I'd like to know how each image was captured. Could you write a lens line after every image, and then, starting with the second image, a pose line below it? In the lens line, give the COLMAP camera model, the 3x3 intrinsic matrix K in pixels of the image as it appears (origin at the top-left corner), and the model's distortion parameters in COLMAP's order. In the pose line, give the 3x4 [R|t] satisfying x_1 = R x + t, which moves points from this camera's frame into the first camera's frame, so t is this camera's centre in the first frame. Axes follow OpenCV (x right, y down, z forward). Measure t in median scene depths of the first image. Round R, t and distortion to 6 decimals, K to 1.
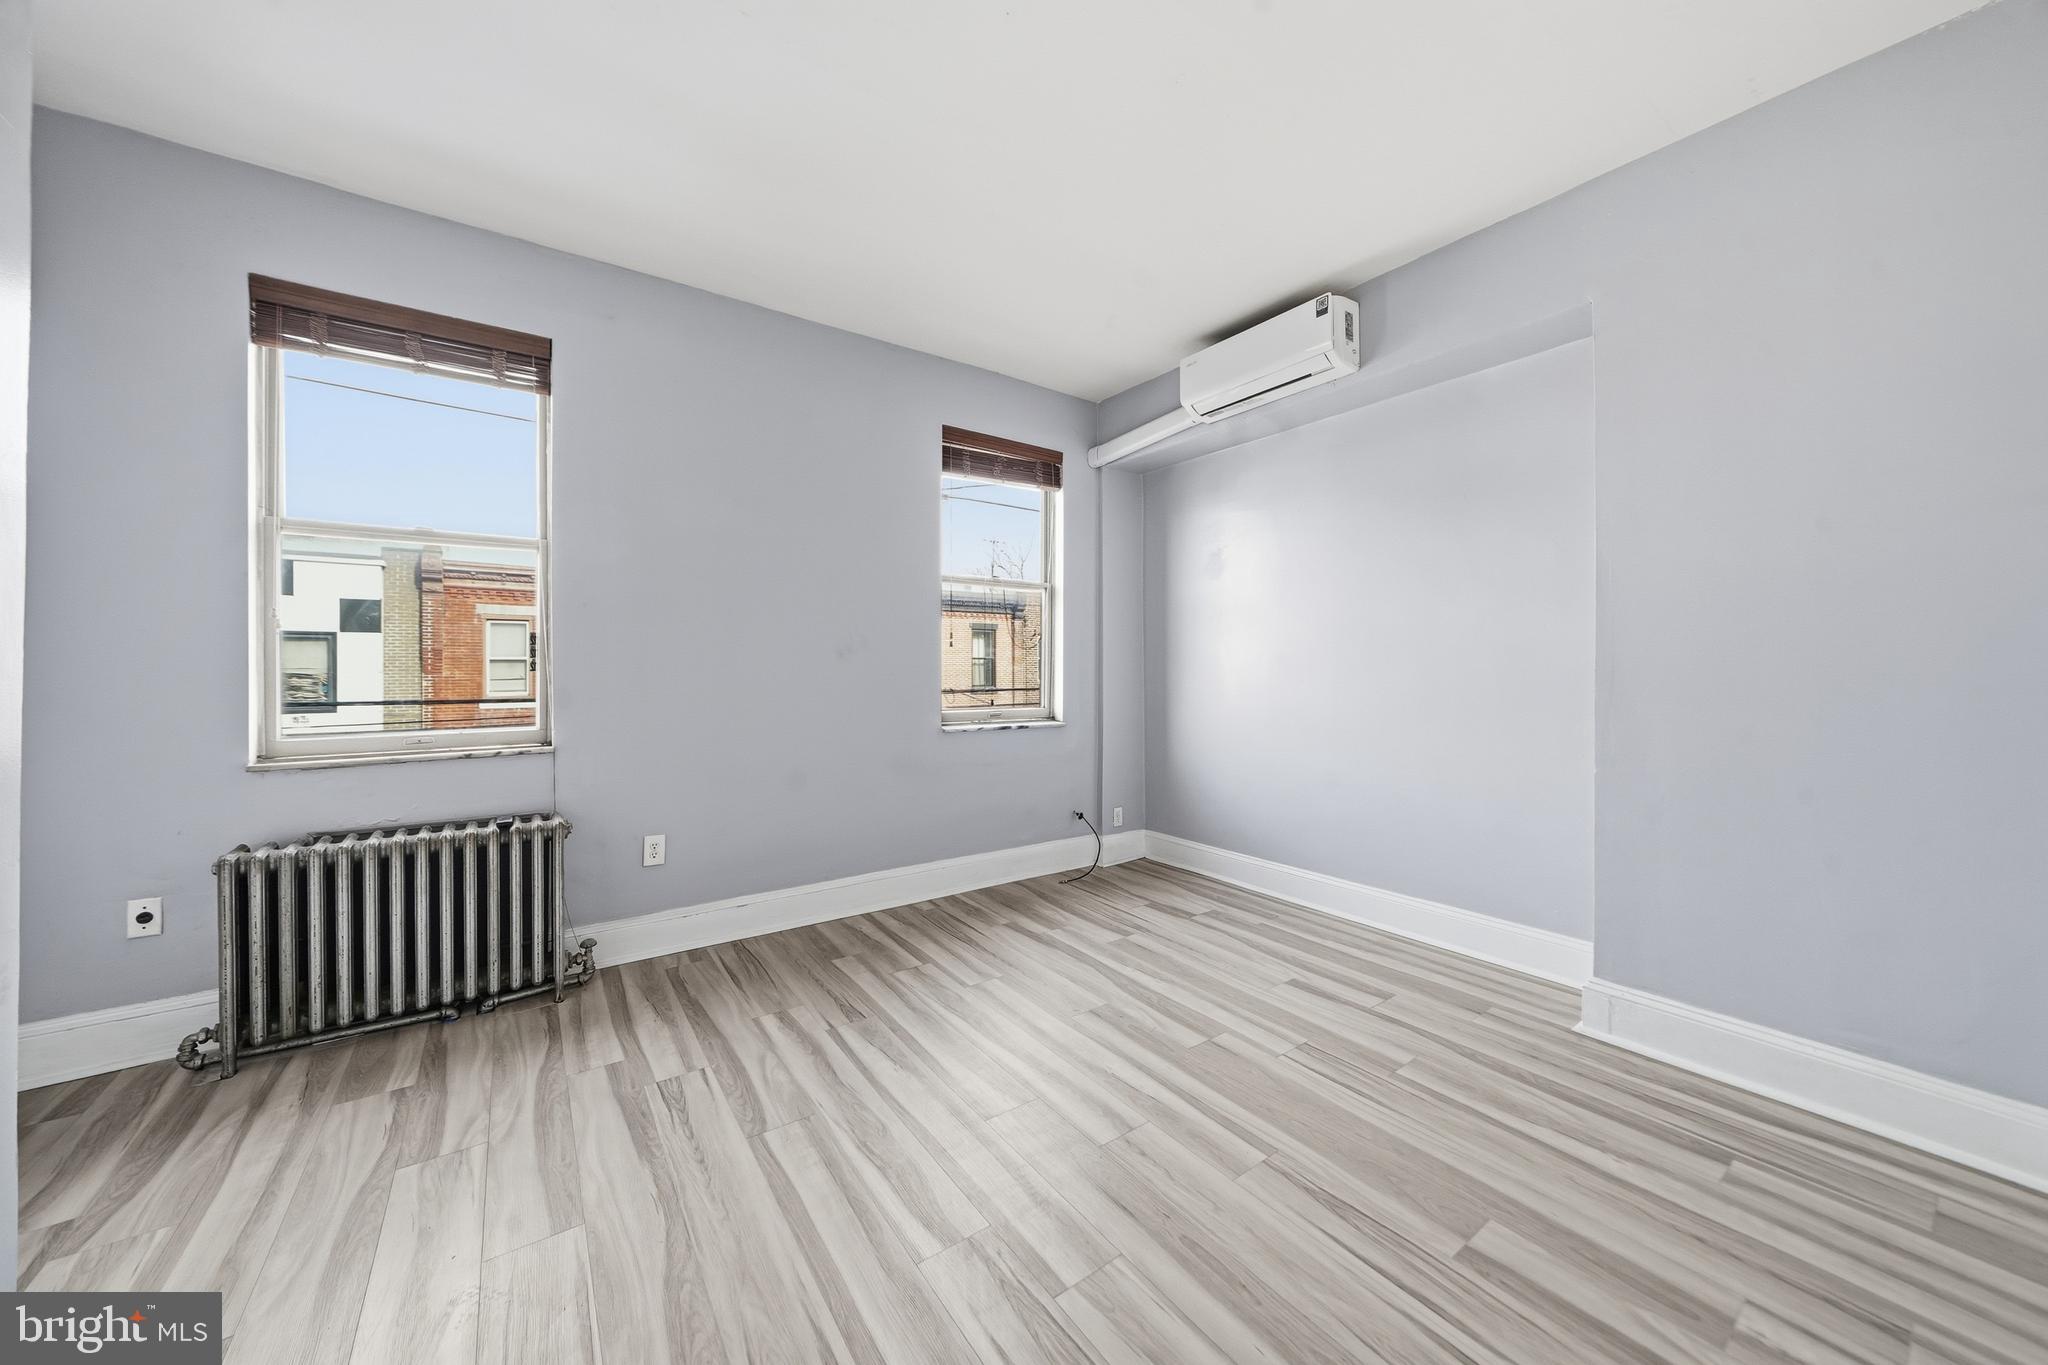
lens RADIAL K [[705.0, 0, 1022.7], [0, 705.0, 671.7], [0, 0, 1]] dist [-0.000387, -0.000018]
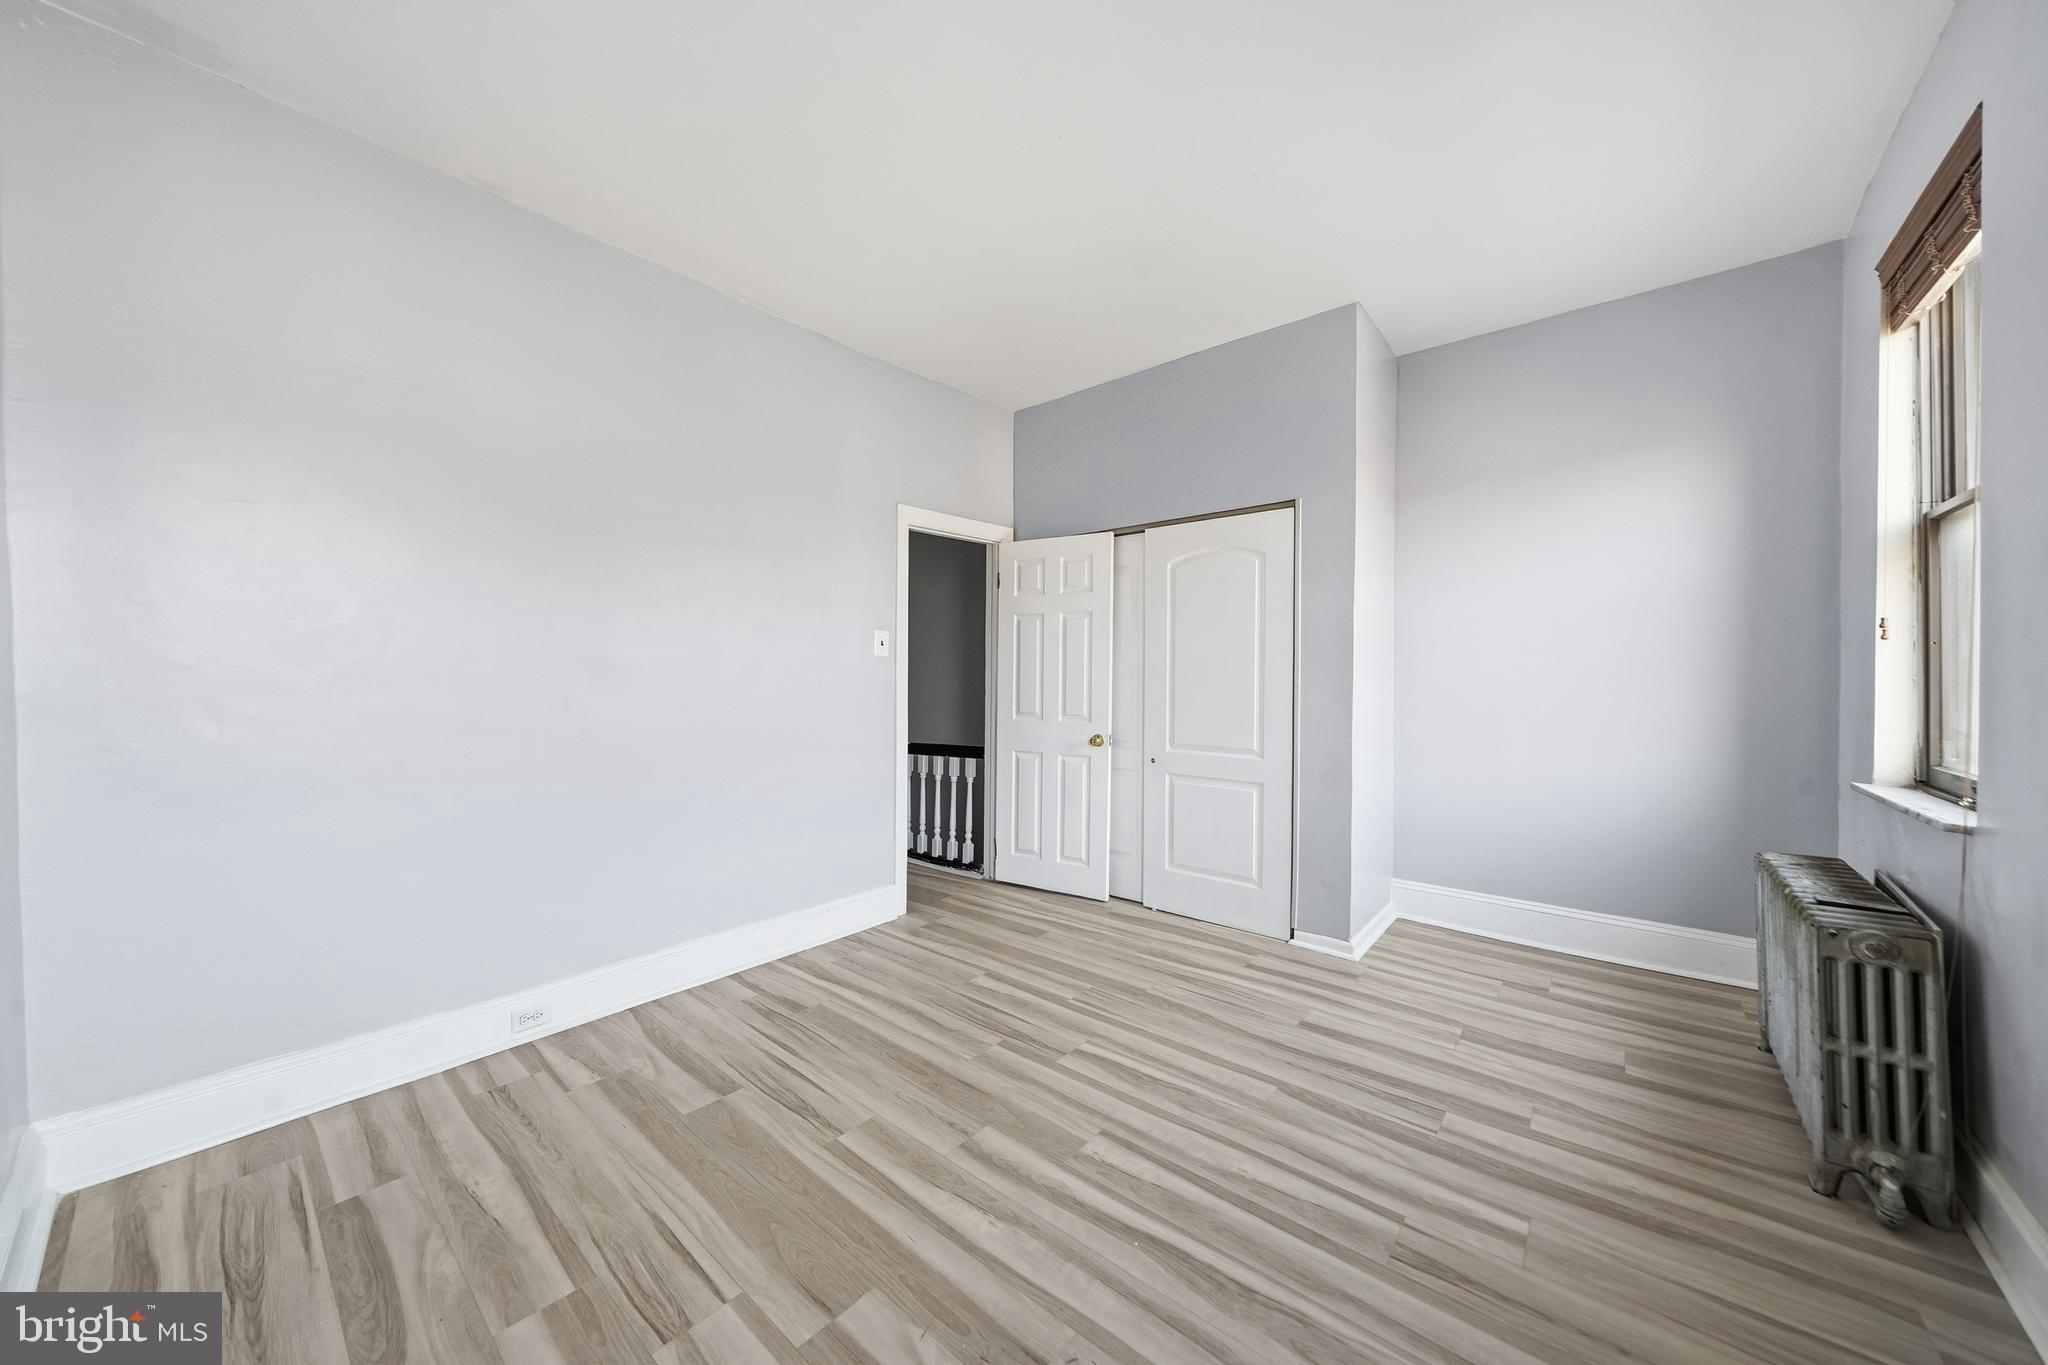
lens RADIAL K [[705.0, 0, 1024.0], [0, 705.0, 674.5], [0, 0, 1]] dist [-0.000387, -0.000018]
pose [[-0.969229, 0.000364, -0.246162, 0.310887], [-0.000146, 0.999998, 0.002053, -0.024940], [0.246163, 0.002026, -0.969226, 1.965766]]
